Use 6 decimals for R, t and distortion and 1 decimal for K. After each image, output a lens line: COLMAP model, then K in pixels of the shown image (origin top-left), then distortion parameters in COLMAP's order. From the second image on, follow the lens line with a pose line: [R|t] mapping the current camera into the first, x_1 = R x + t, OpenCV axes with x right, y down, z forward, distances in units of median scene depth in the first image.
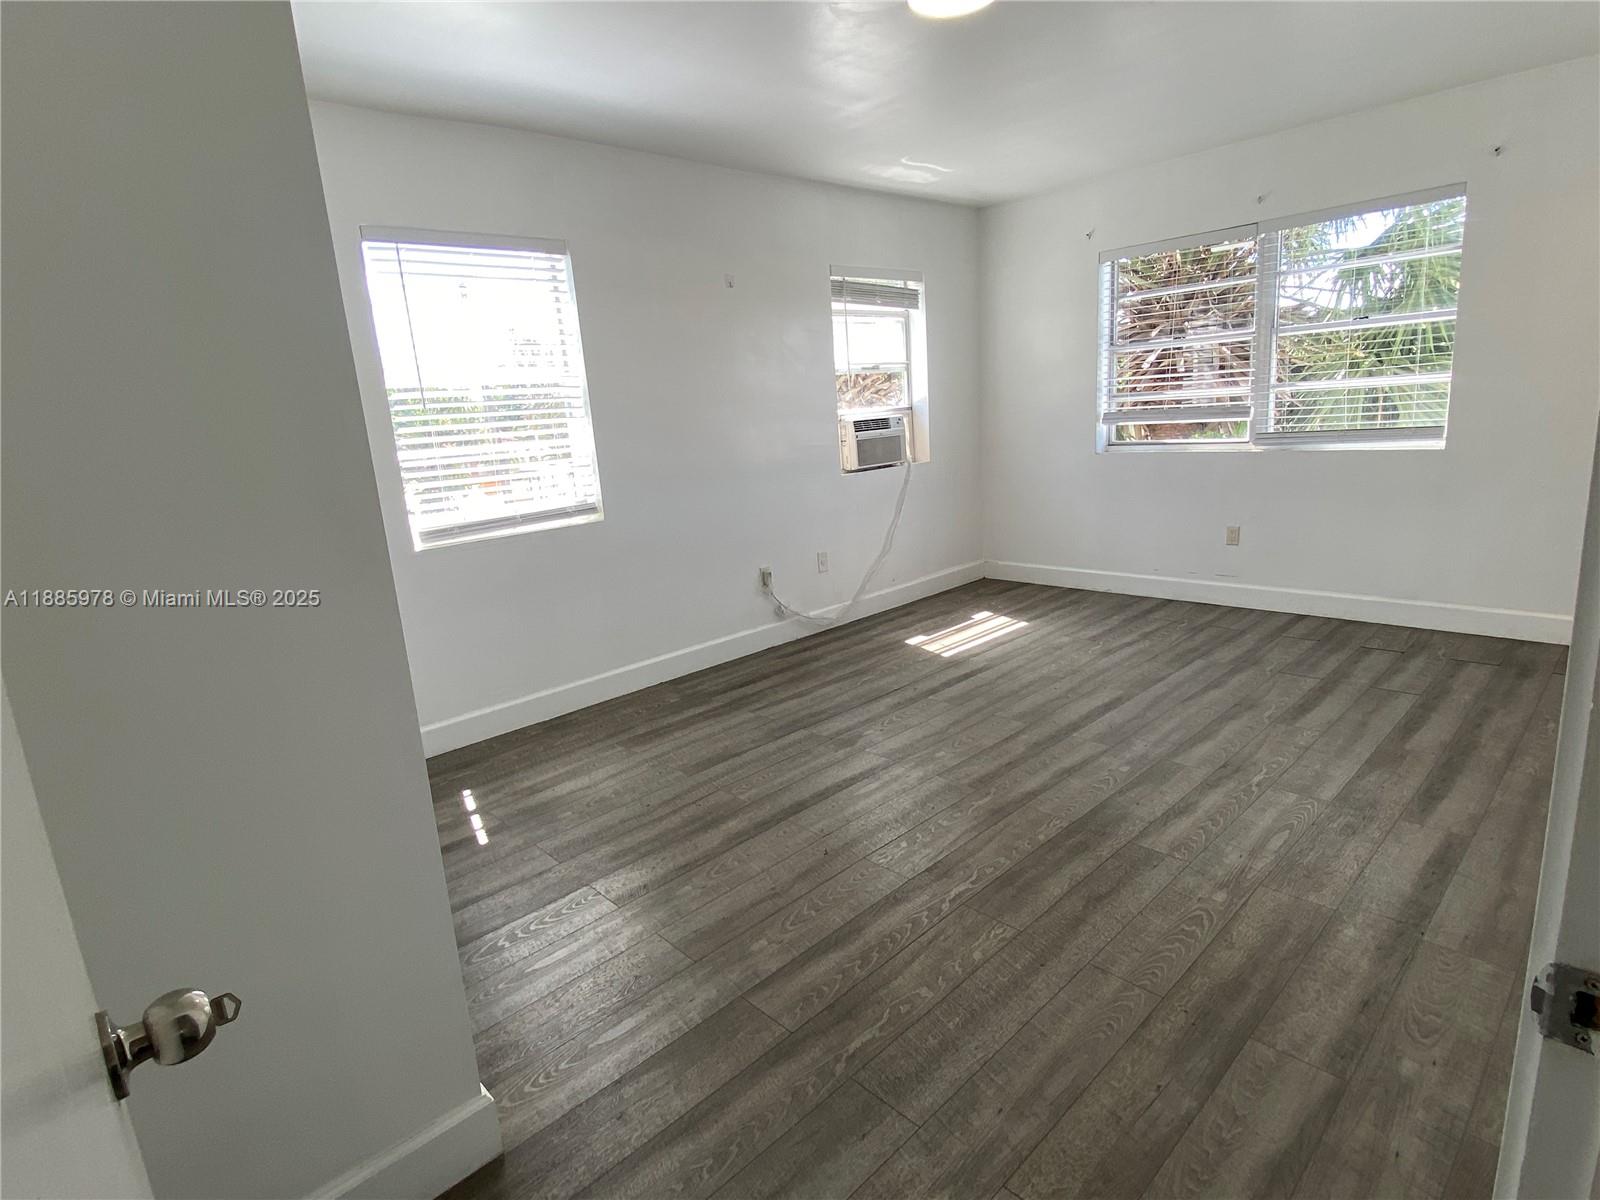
lens RADIAL K [[828.7, 0, 801.5], [0, 828.7, 601.6], [0, 0, 1]] dist [0.026624, -0.024955]
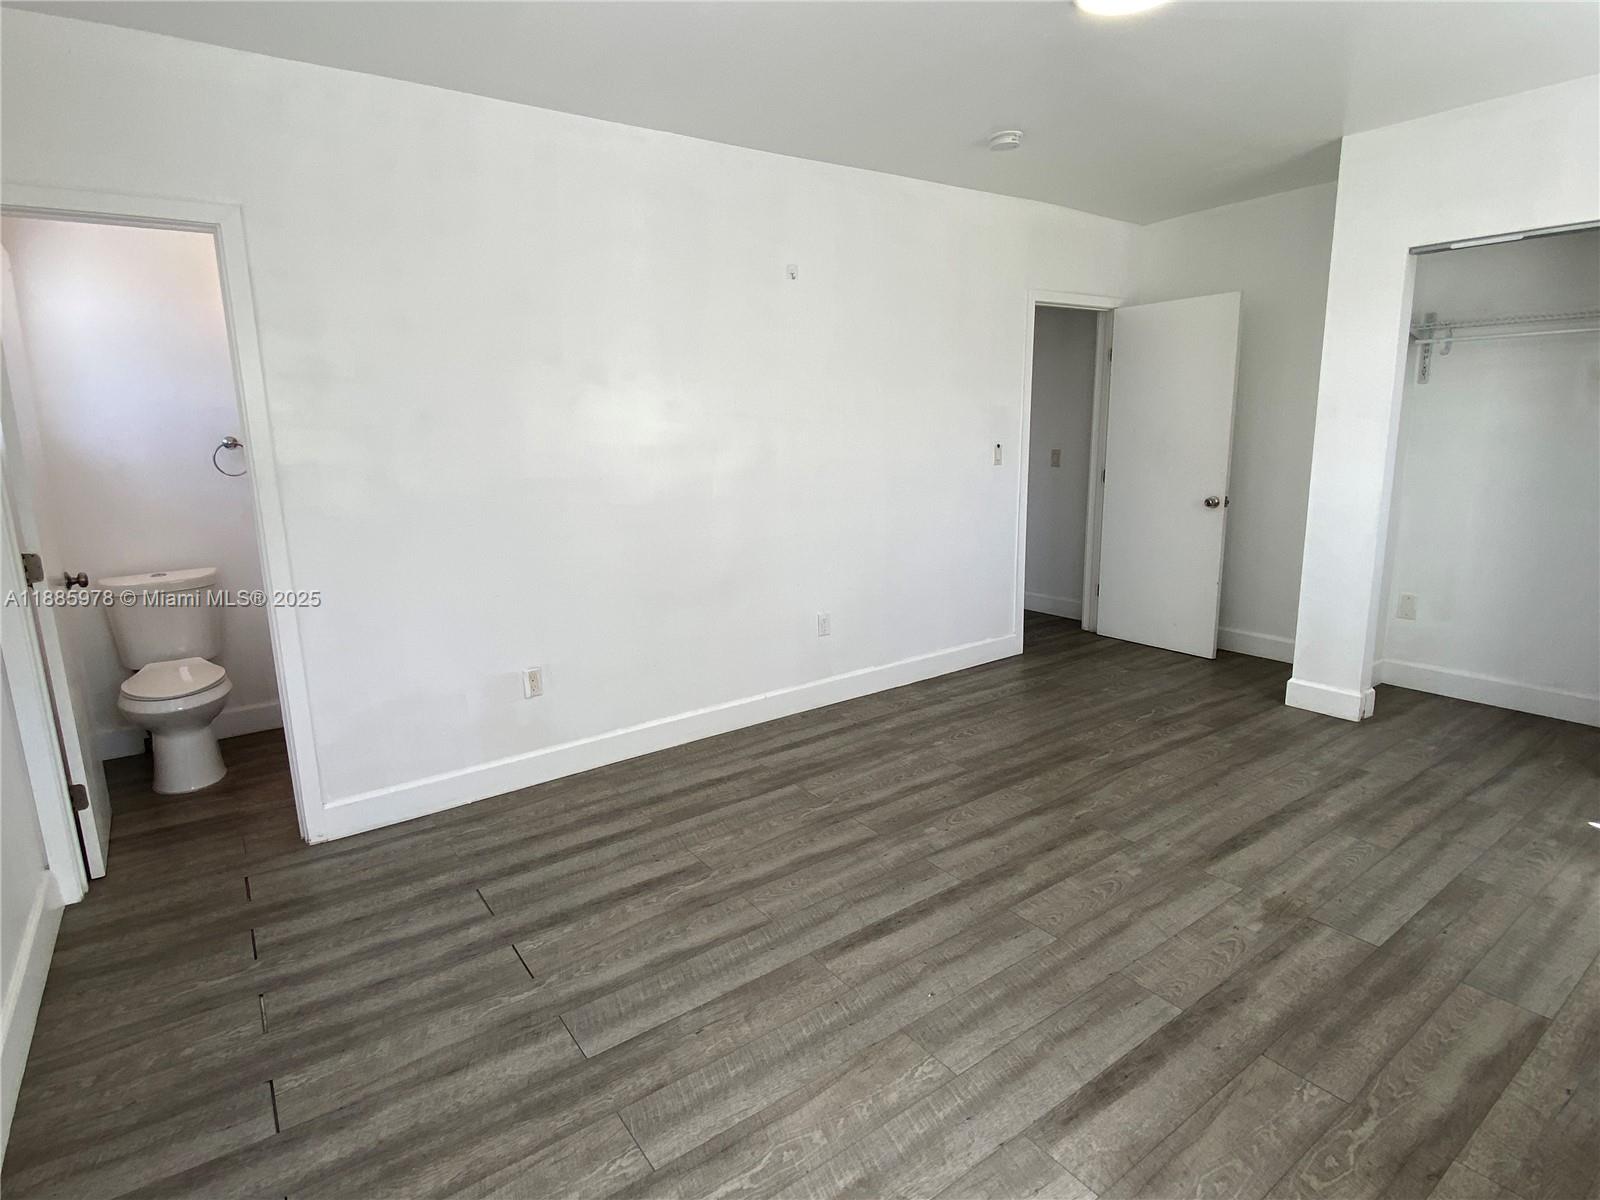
lens RADIAL K [[828.7, 0, 792.1], [0, 828.7, 600.1], [0, 0, 1]] dist [0.026624, -0.024955]
pose [[-0.985315, 0.062698, 0.158817, 0.333061], [0.123939, 0.902408, 0.412673, -0.410324], [-0.117444, 0.426297, -0.896927, 1.571293]]
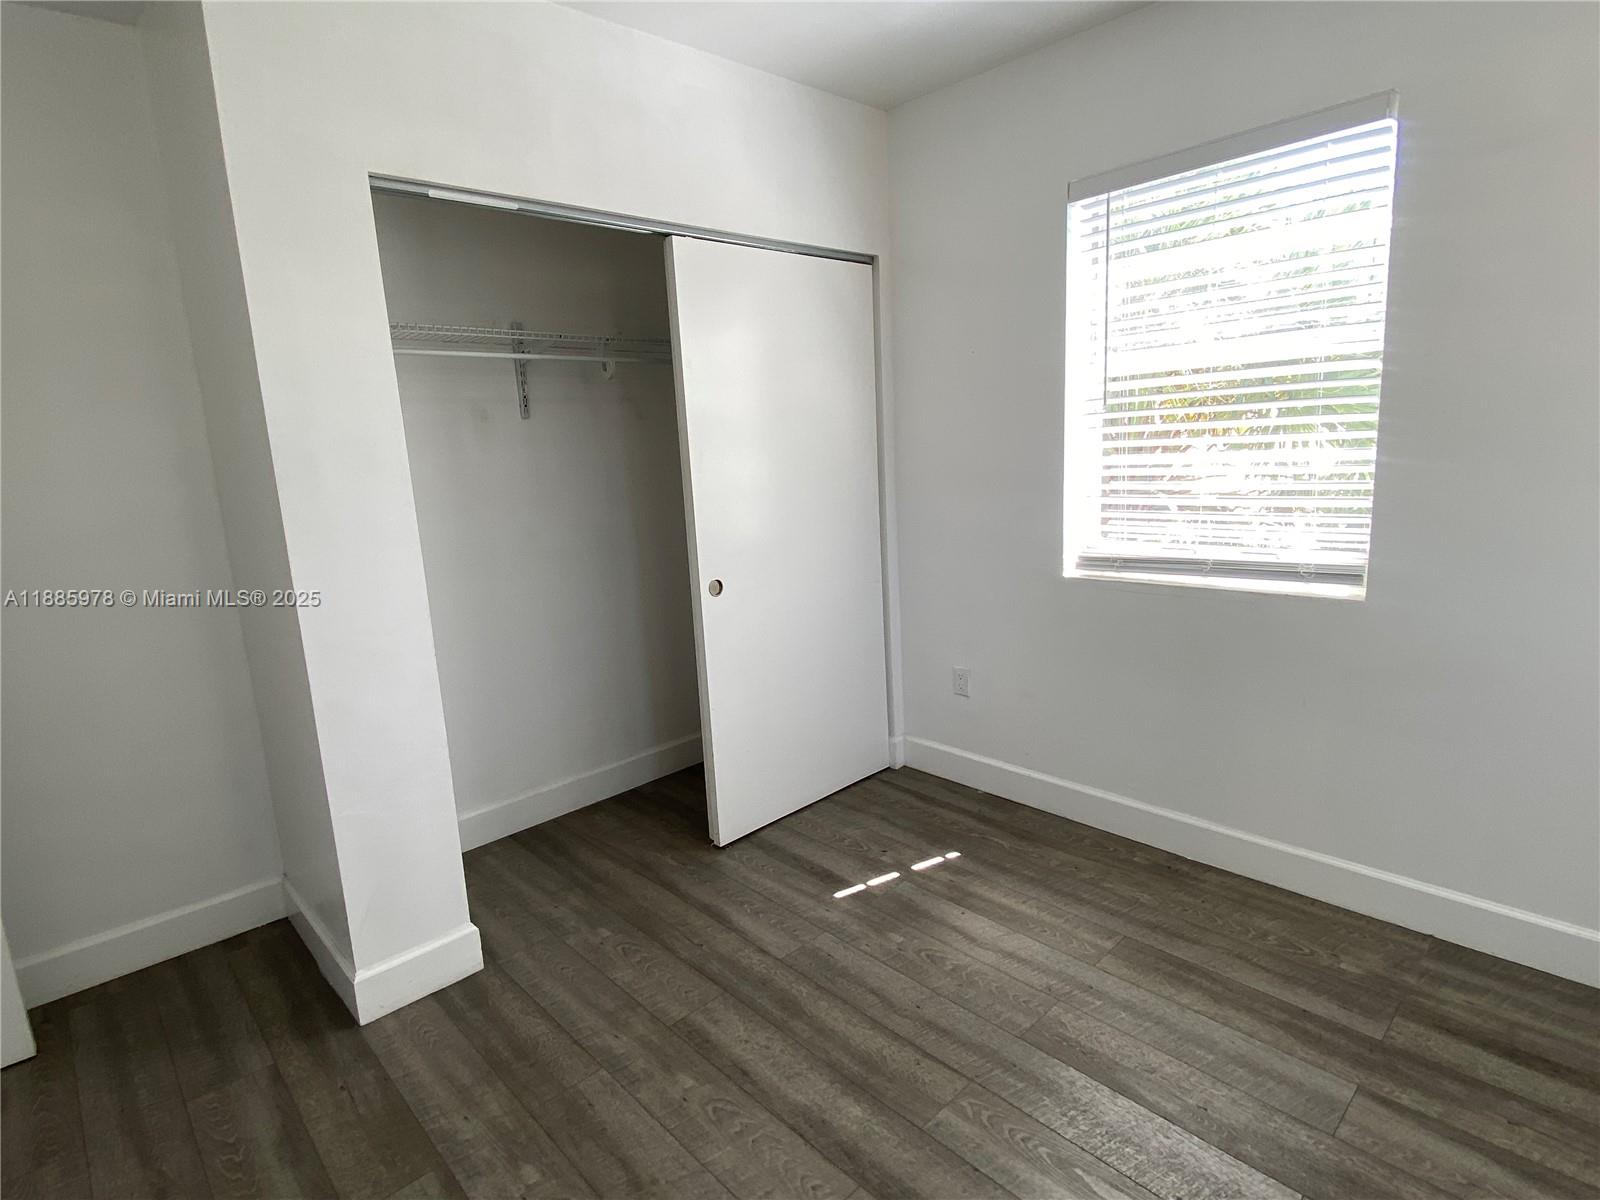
lens RADIAL K [[828.7, 0, 792.4], [0, 828.7, 593.9], [0, 0, 1]] dist [0.026624, -0.024955]
pose [[-0.010058, 0.250423, -0.968084, 0.348702], [-0.172231, 0.953231, 0.248370, -0.204134], [0.985005, 0.169232, 0.033543, 0.710572]]
